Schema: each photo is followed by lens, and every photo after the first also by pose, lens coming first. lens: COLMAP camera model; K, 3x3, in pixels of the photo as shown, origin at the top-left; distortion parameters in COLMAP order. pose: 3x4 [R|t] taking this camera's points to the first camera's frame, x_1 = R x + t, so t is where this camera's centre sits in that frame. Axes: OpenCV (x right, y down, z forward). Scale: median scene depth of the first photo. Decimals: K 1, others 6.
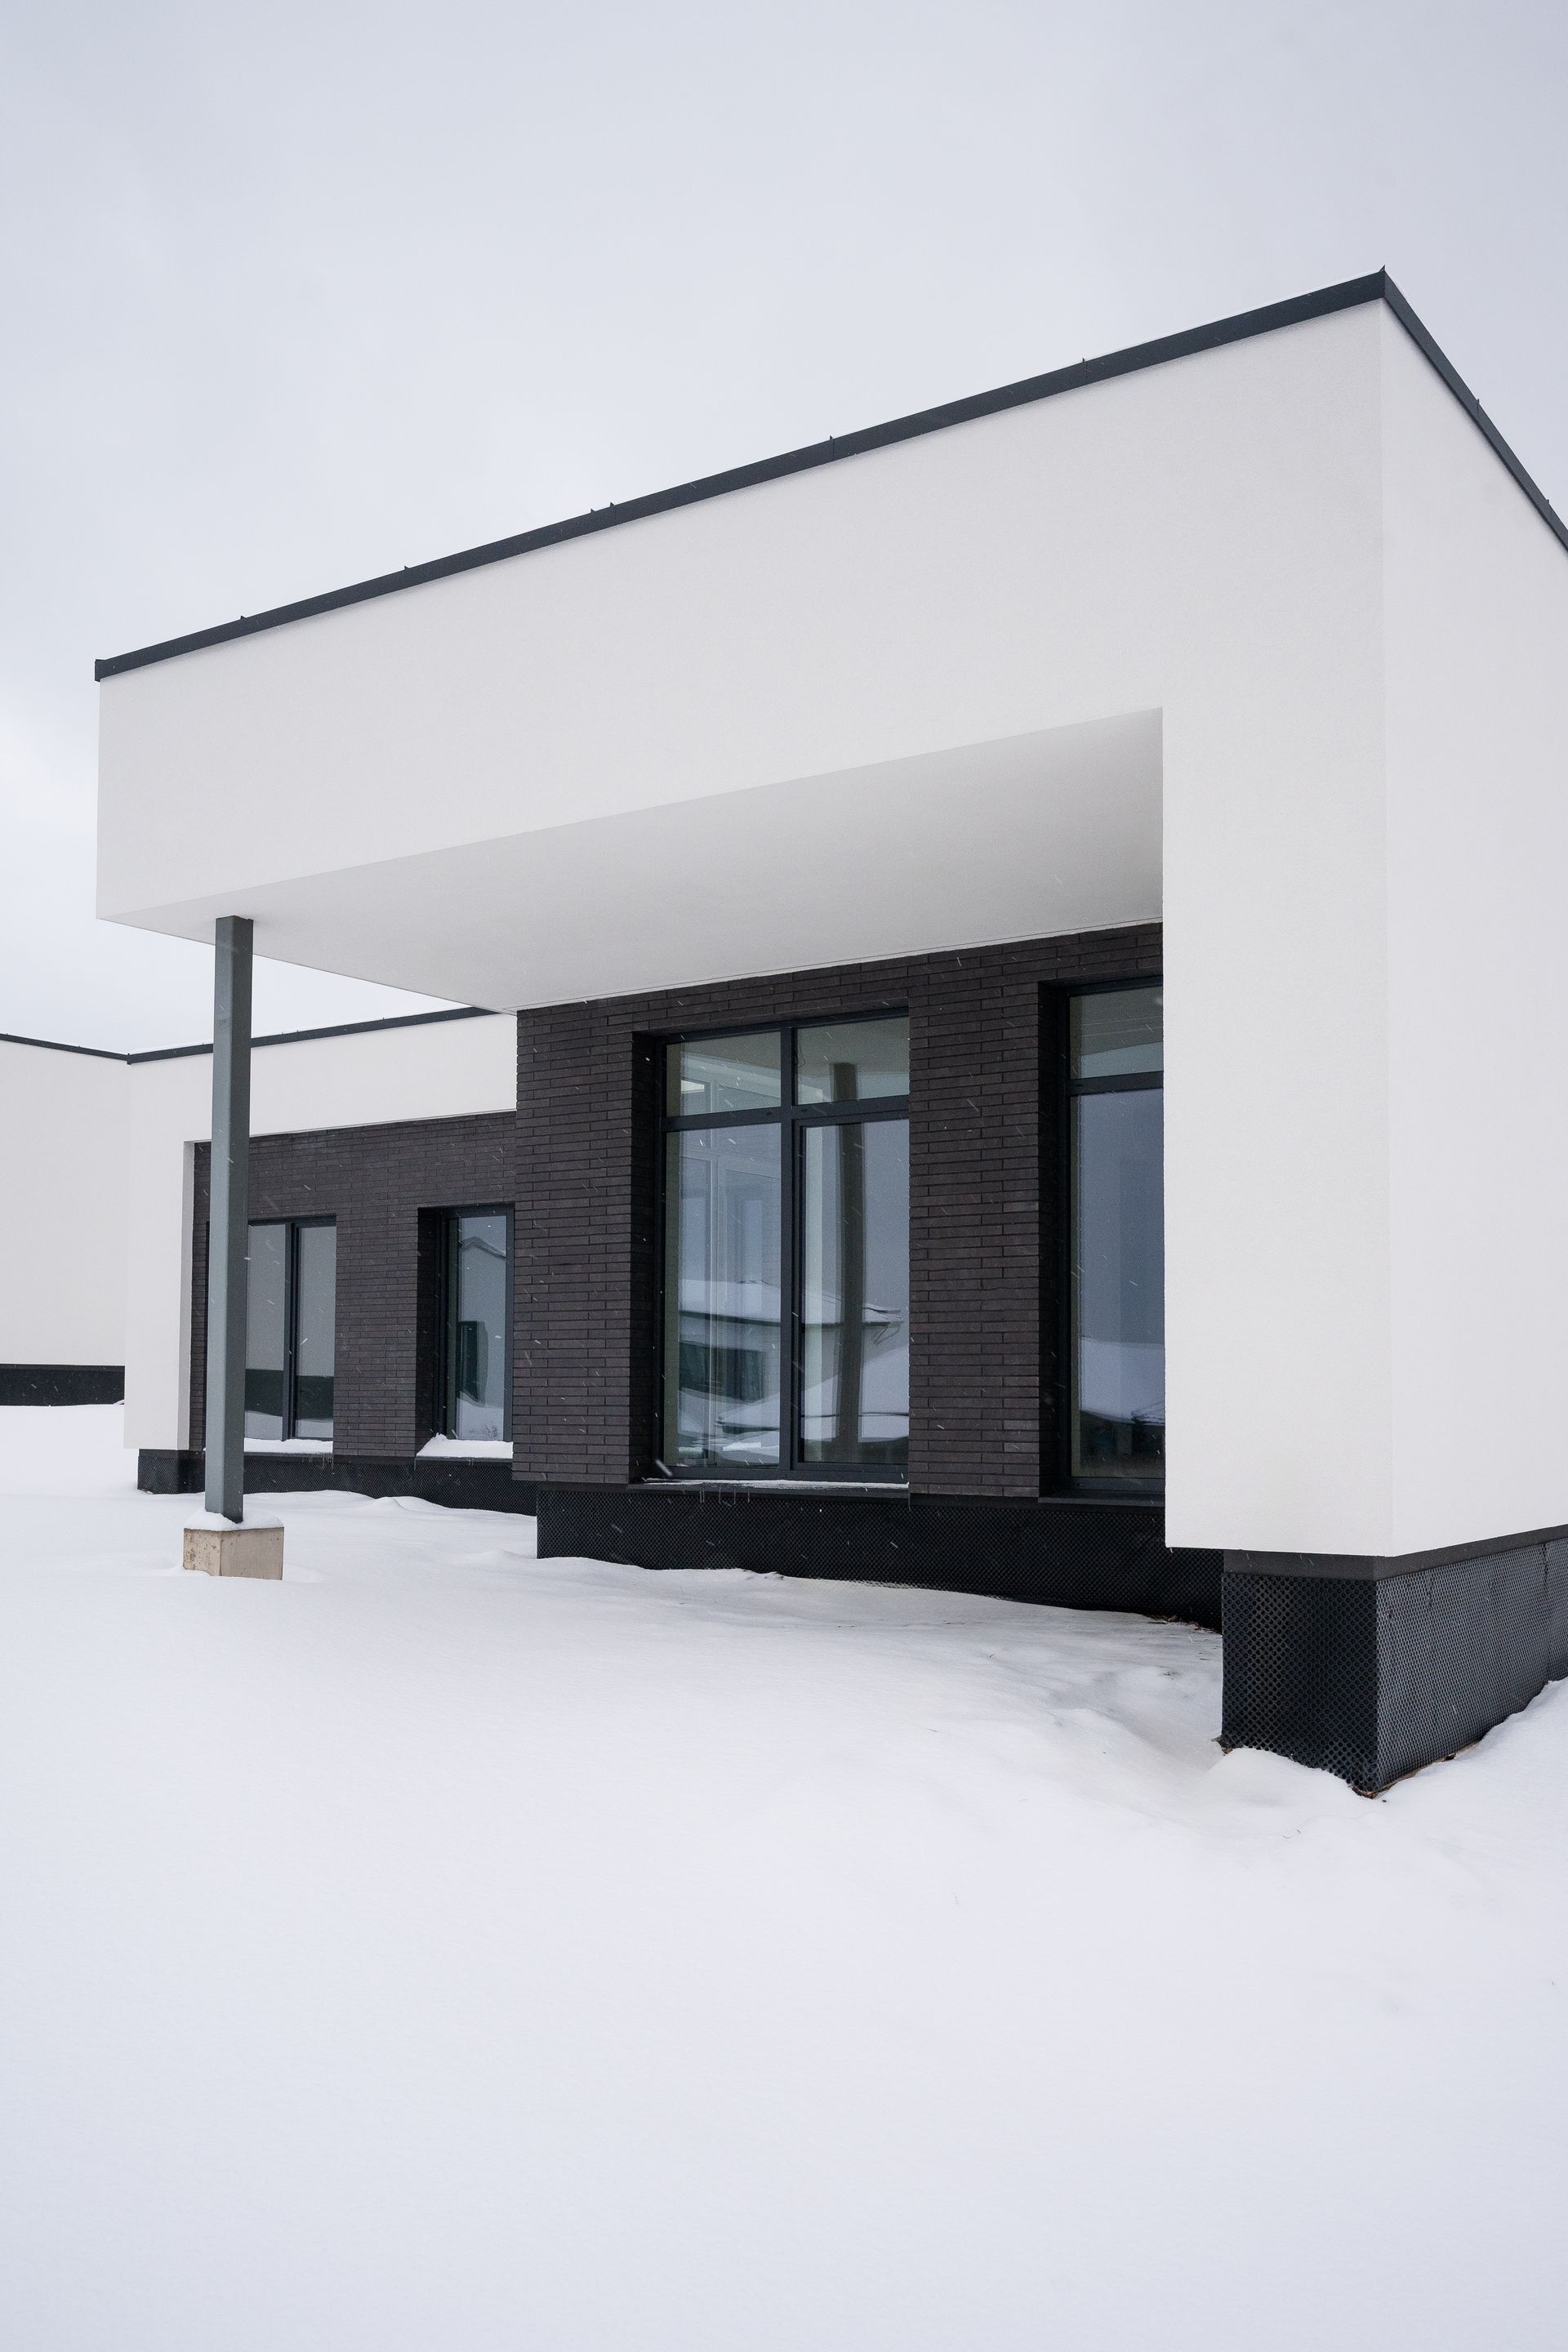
lens RADIAL K [[1990.1, 0, 783.2], [0, 1990.1, 1289.7], [0, 0, 1]] dist [0.006877, 0.003896]
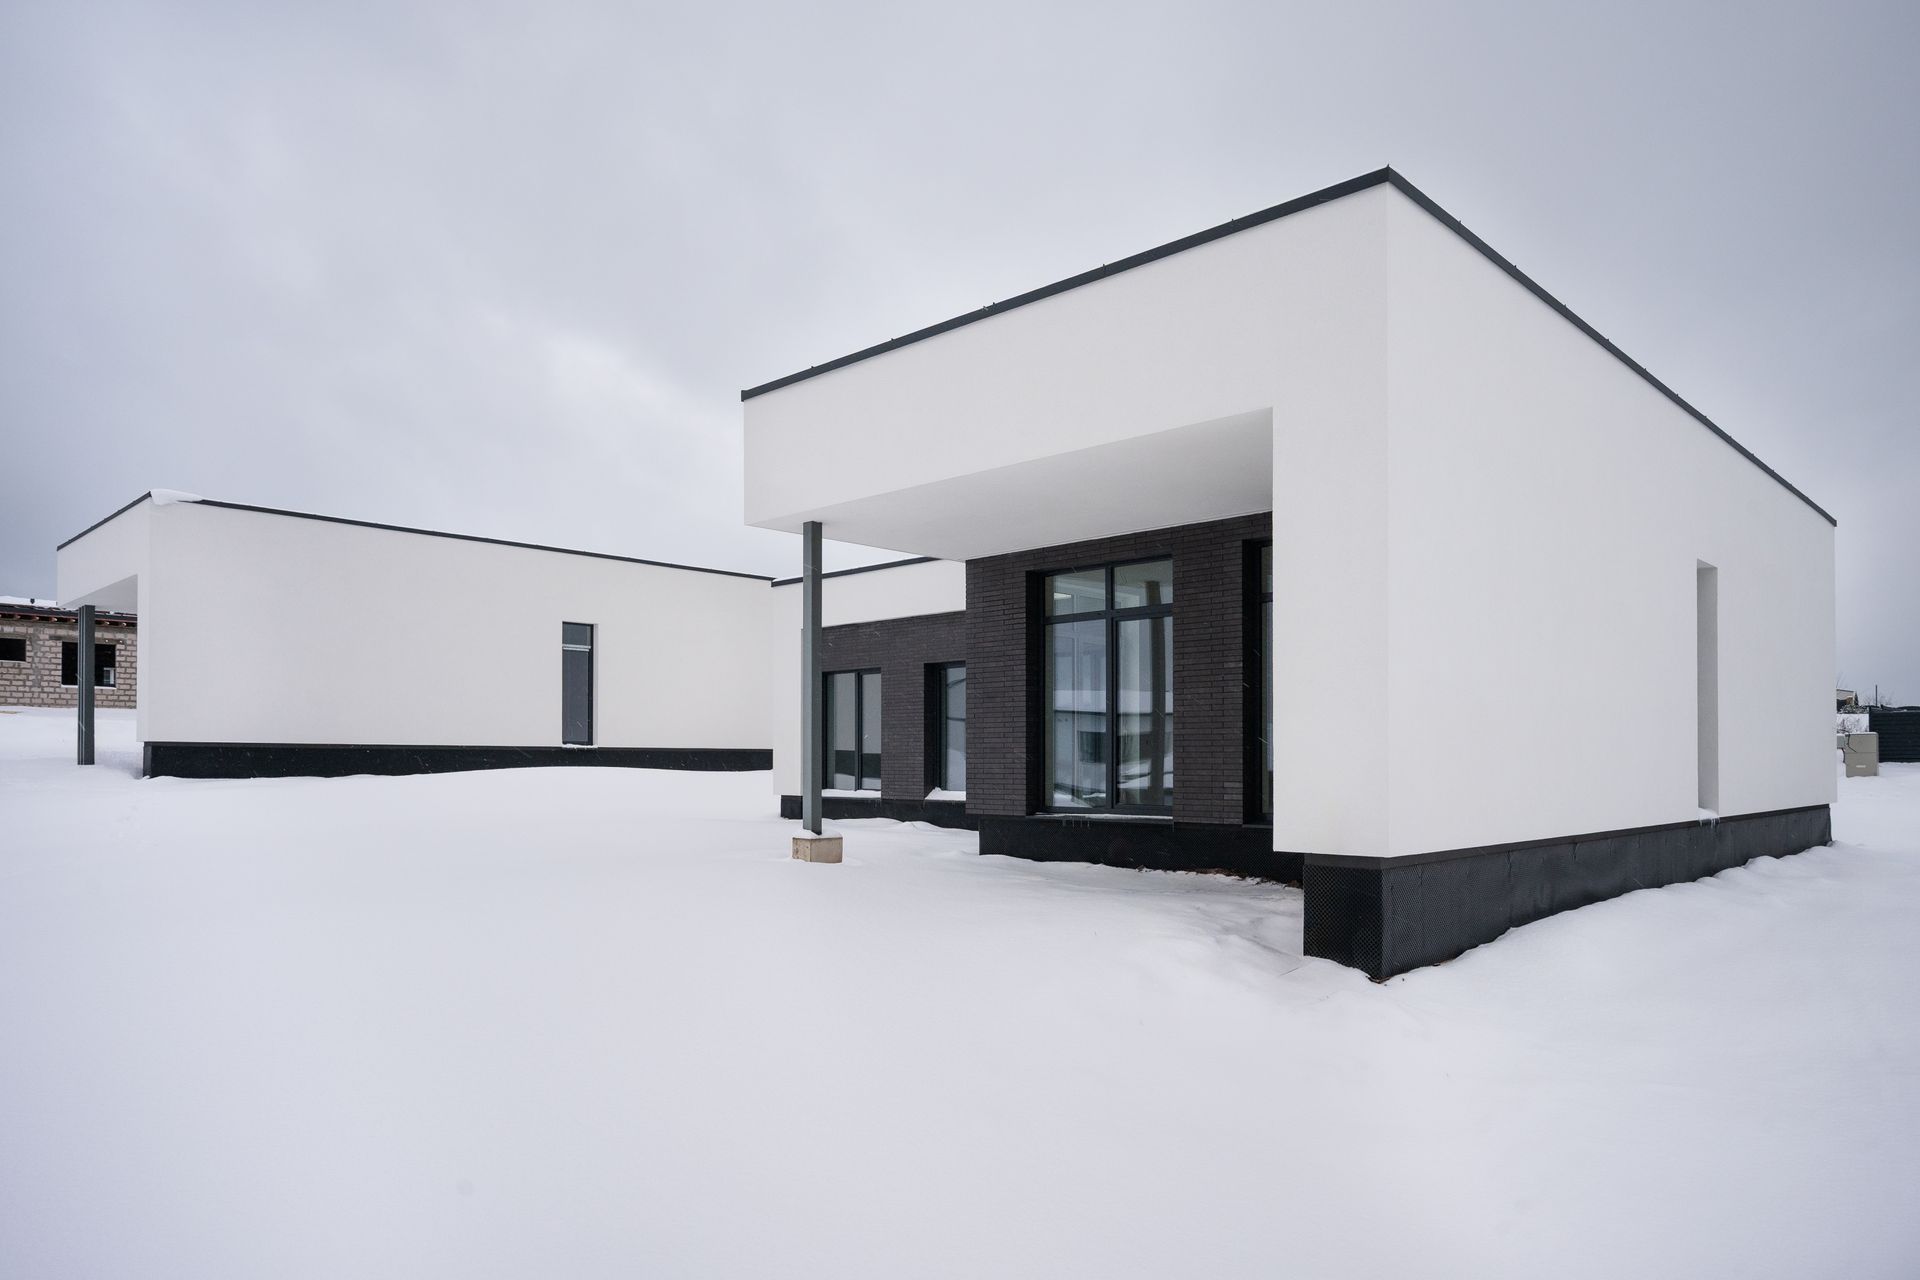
lens RADIAL K [[1193.8, 0, 958.0], [0, 1193.8, 746.1], [0, 0, 1]] dist [0.000463, 0.000180]
pose [[0.984482, -0.005419, -0.175403, 0.058153], [0.012572, 0.999133, 0.039693, -0.012831], [0.175036, -0.041282, 0.983696, -0.108088]]
